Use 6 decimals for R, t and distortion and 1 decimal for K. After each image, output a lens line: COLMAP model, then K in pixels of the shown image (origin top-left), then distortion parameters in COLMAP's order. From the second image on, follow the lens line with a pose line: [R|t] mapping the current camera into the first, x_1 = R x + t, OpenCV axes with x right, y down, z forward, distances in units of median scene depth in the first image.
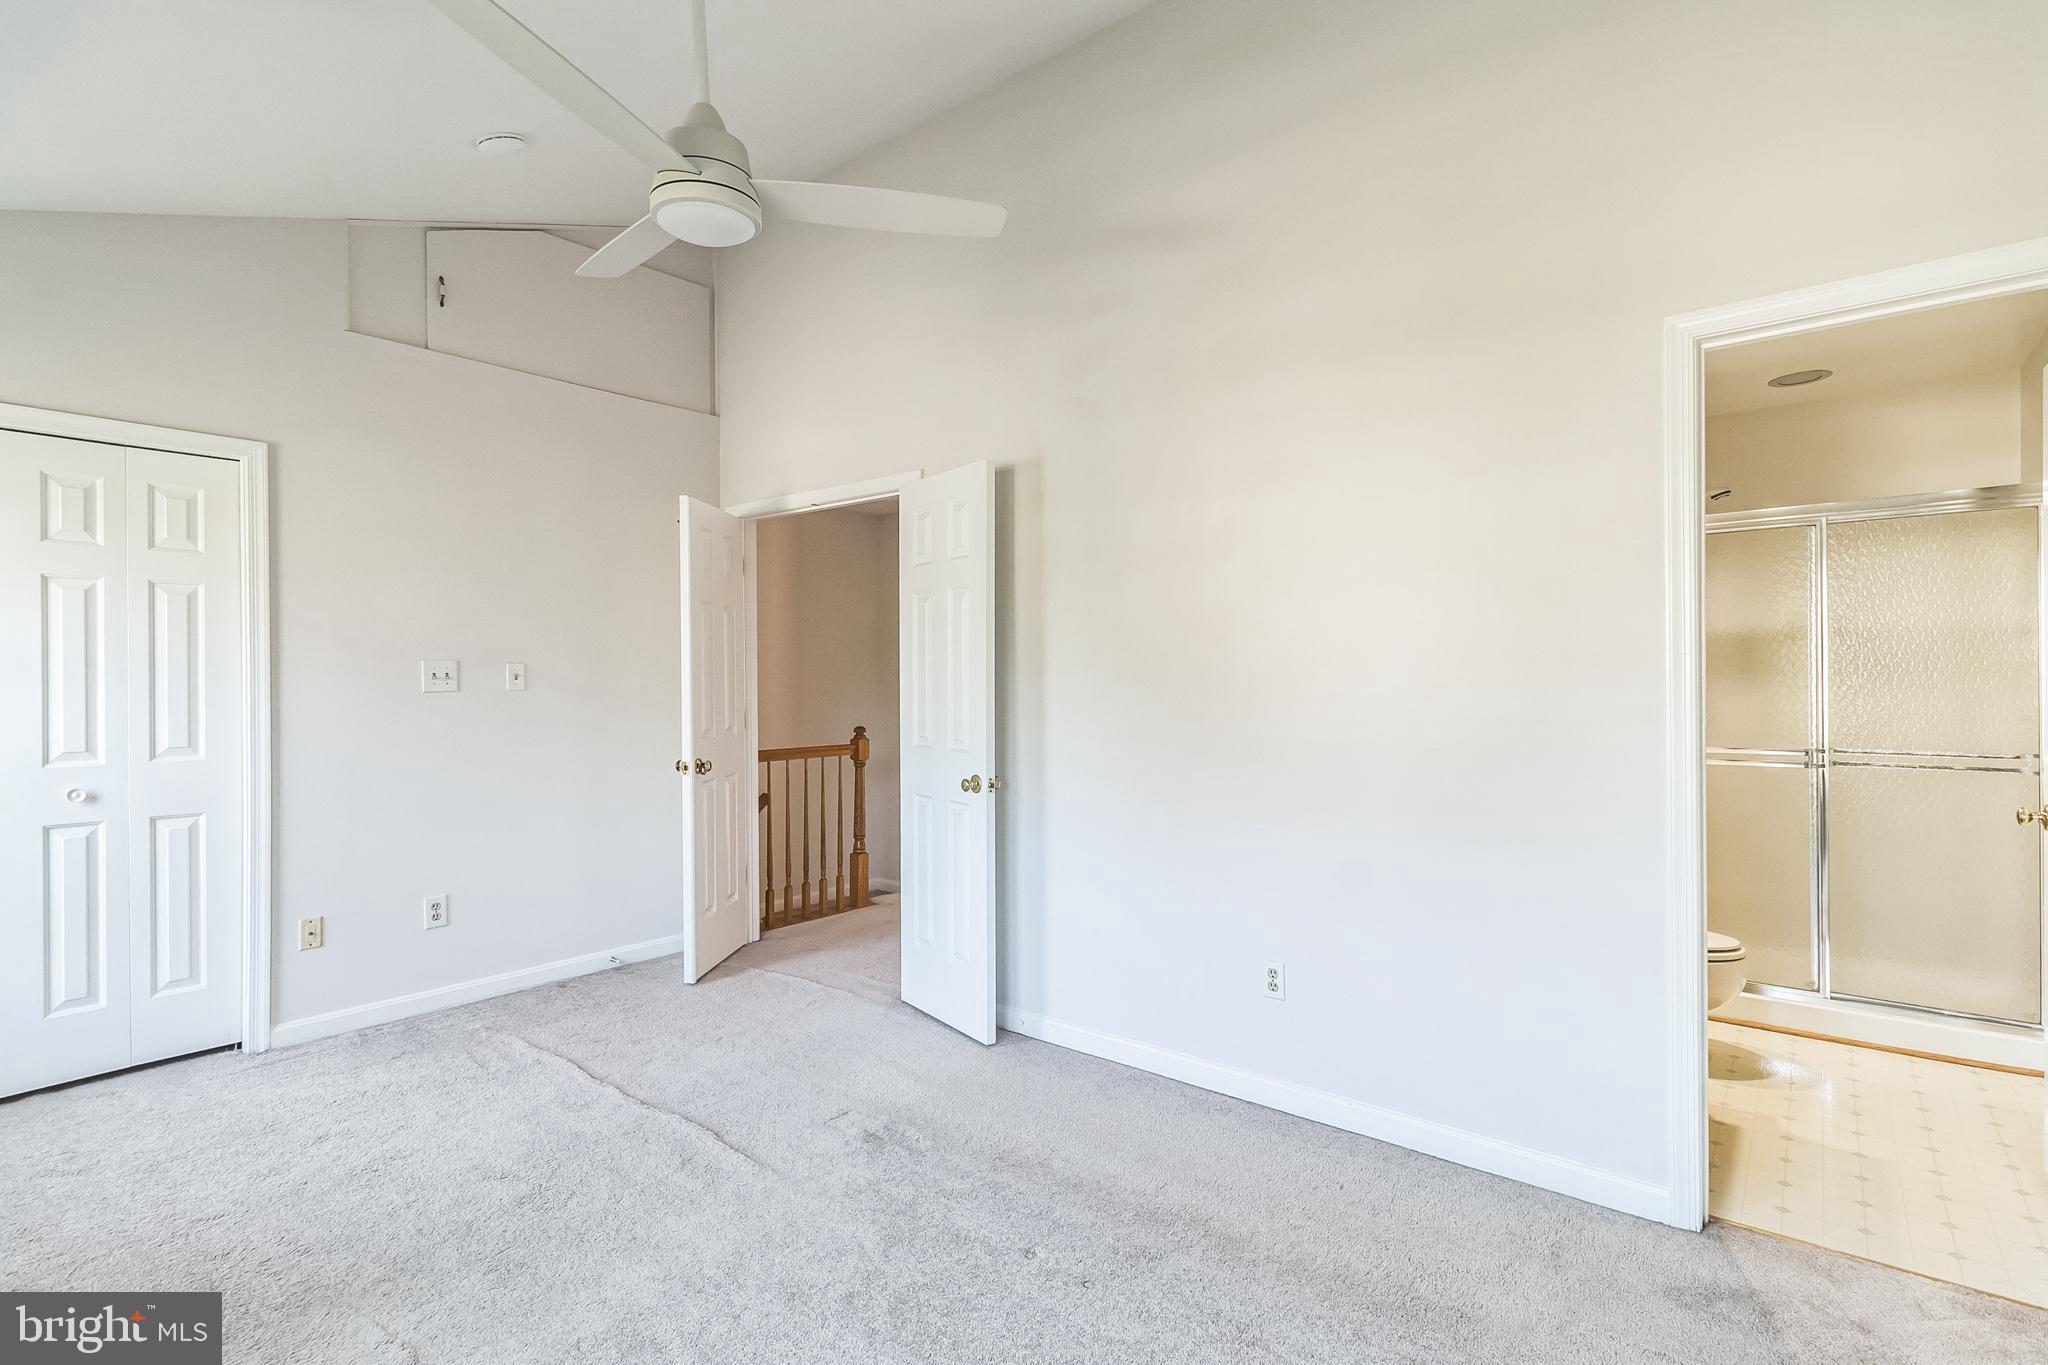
lens RADIAL K [[963.7, 0, 1022.6], [0, 963.7, 672.4], [0, 0, 1]] dist [-0.002781, -0.000297]
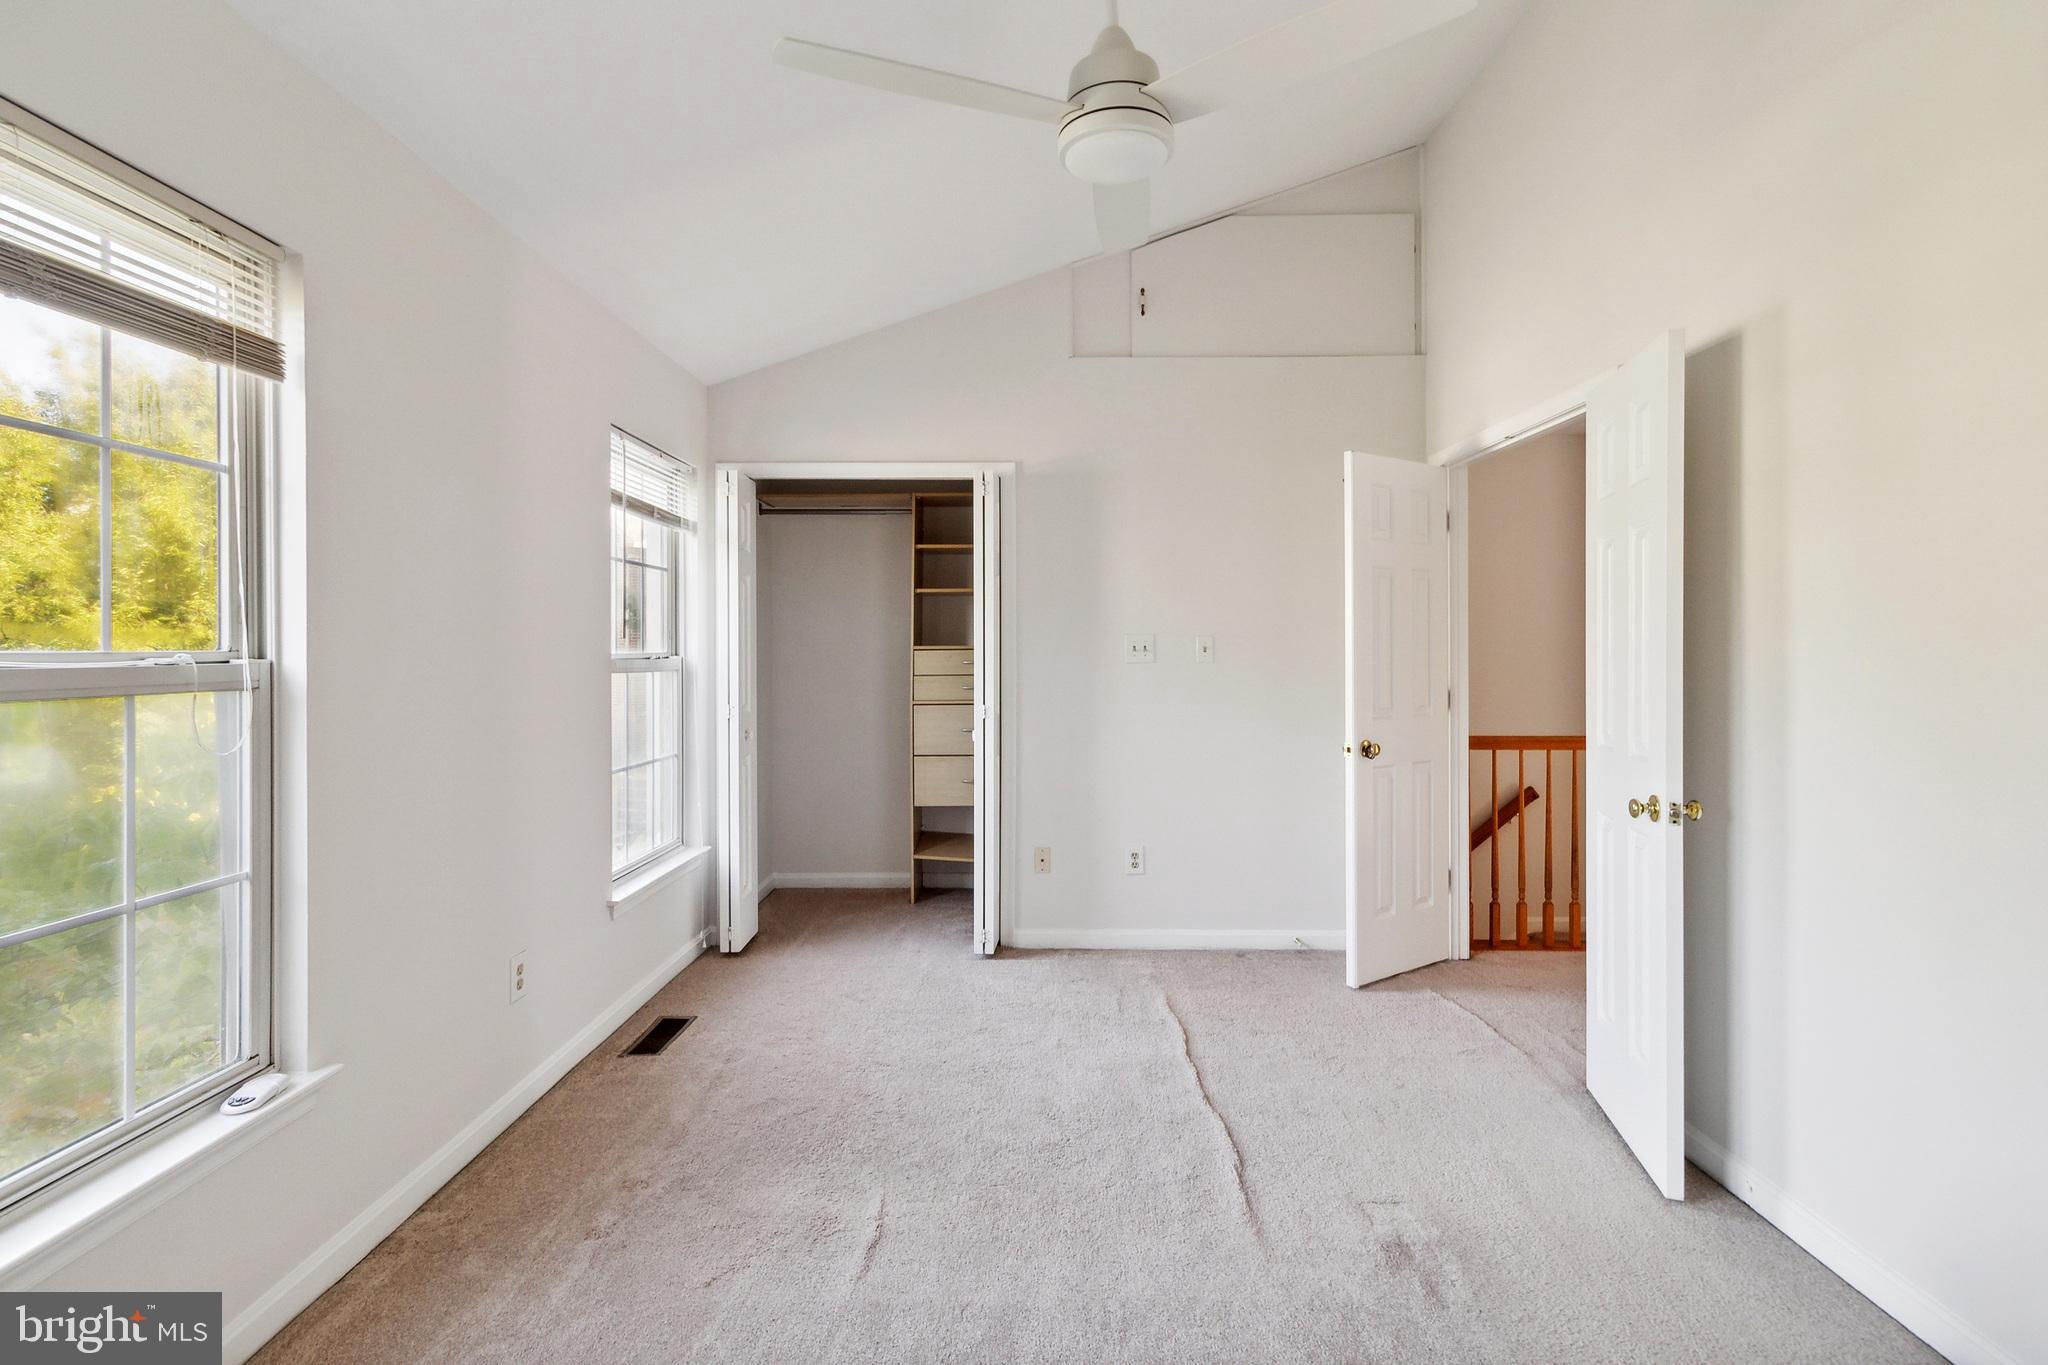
lens RADIAL K [[968.8, 0, 1026.2], [0, 968.8, 643.4], [0, 0, 1]] dist [-0.004008, -0.000767]
pose [[0.624905, -0.002009, -0.780698, 0.180218], [0.002558, 0.999997, -0.000526, -0.001956], [0.780696, -0.001668, 0.624908, 0.194207]]
